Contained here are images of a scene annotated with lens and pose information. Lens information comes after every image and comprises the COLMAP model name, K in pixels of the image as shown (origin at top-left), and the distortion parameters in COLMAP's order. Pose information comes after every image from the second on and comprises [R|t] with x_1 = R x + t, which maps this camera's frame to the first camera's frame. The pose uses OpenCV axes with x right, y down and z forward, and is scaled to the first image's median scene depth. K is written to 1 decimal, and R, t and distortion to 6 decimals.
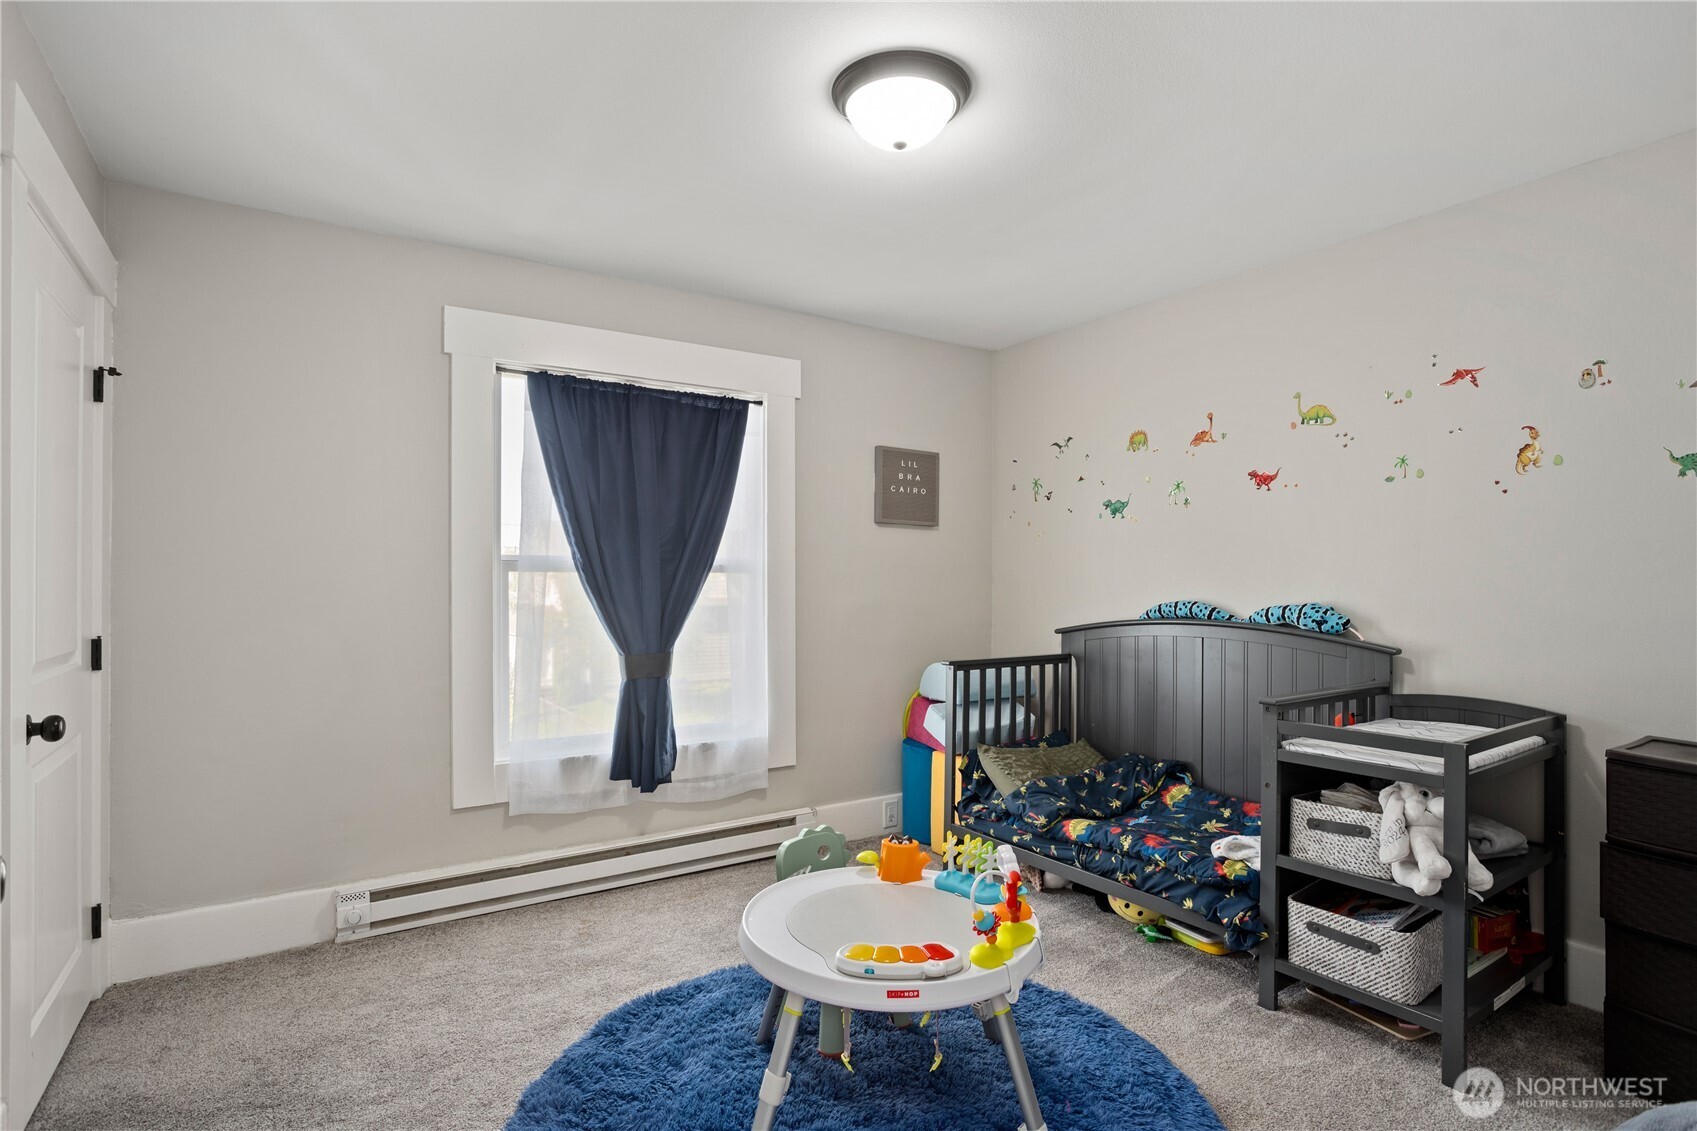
lens RADIAL K [[844.4, 0, 843.1], [0, 844.4, 575.0], [0, 0, 1]] dist [-0.039208, 0.021041]
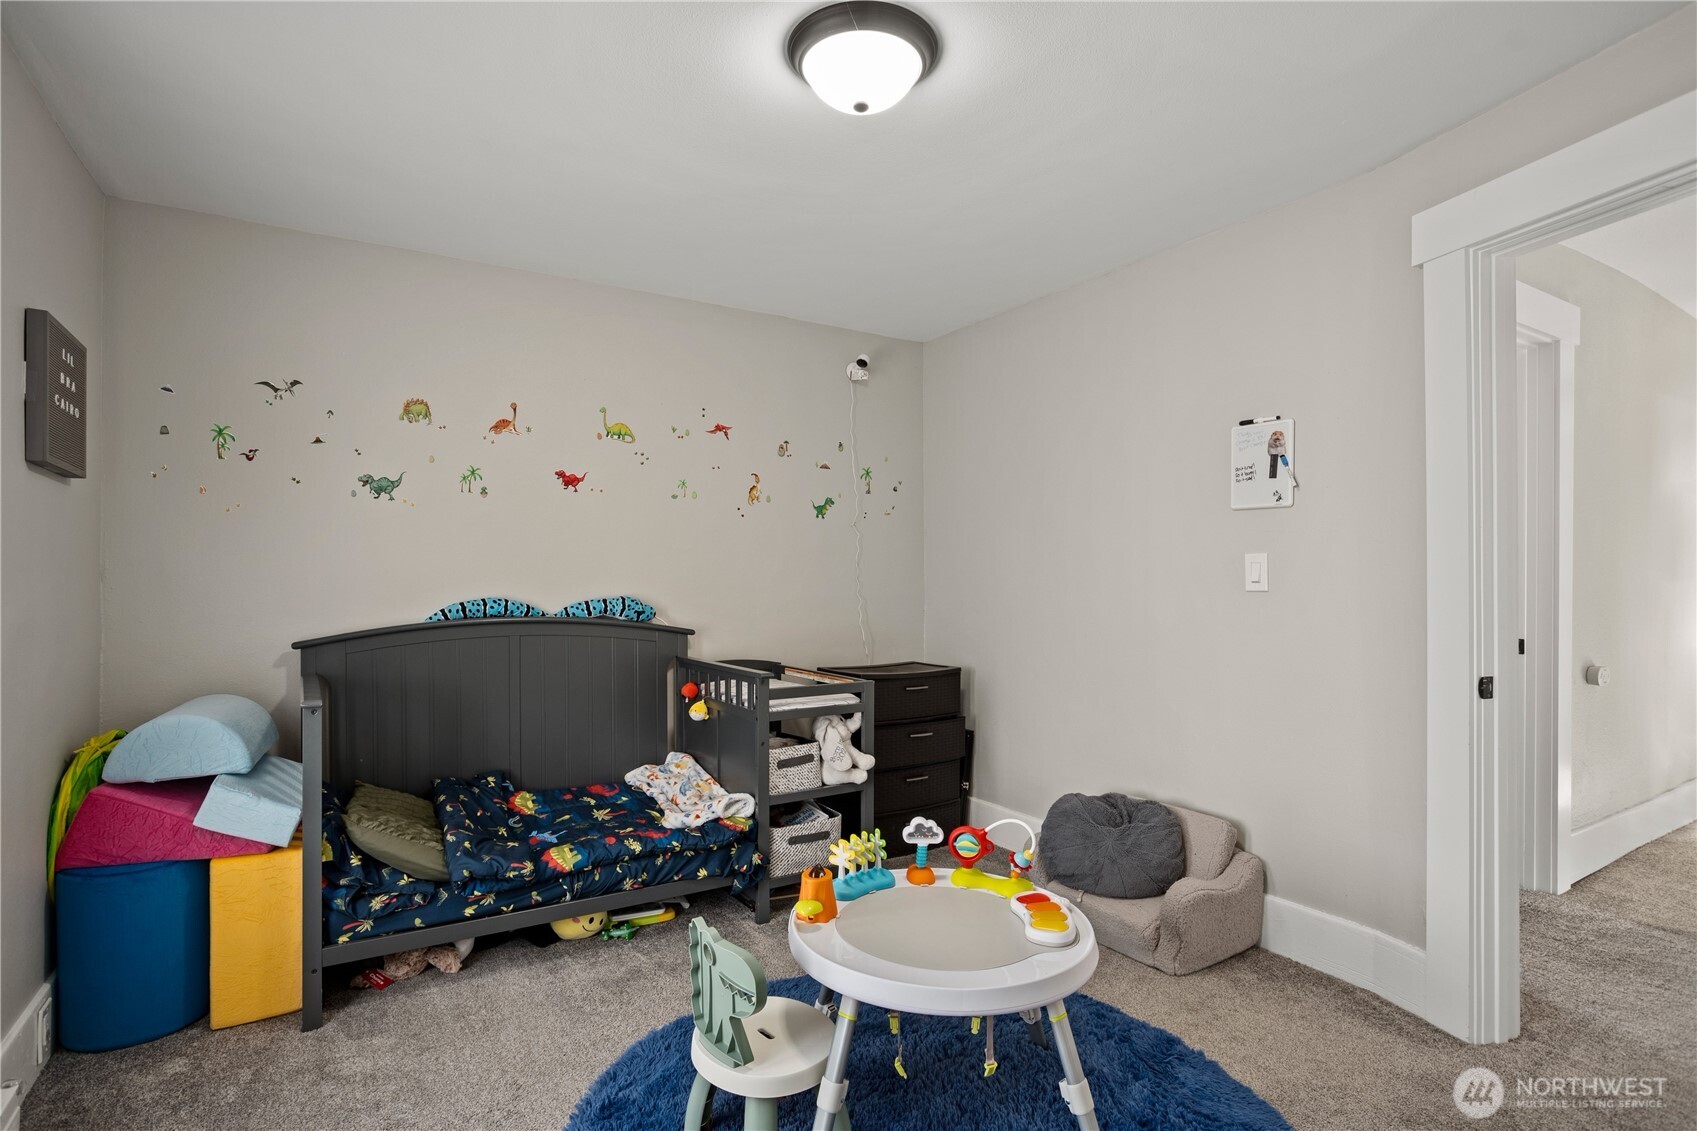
lens RADIAL K [[844.4, 0, 842.1], [0, 844.4, 563.4], [0, 0, 1]] dist [-0.039208, 0.021041]
pose [[0.037368, 0.009992, 0.999252, -0.576451], [-0.011969, 0.999883, -0.009551, -0.004008], [-0.999230, -0.011603, 0.037483, 0.655185]]
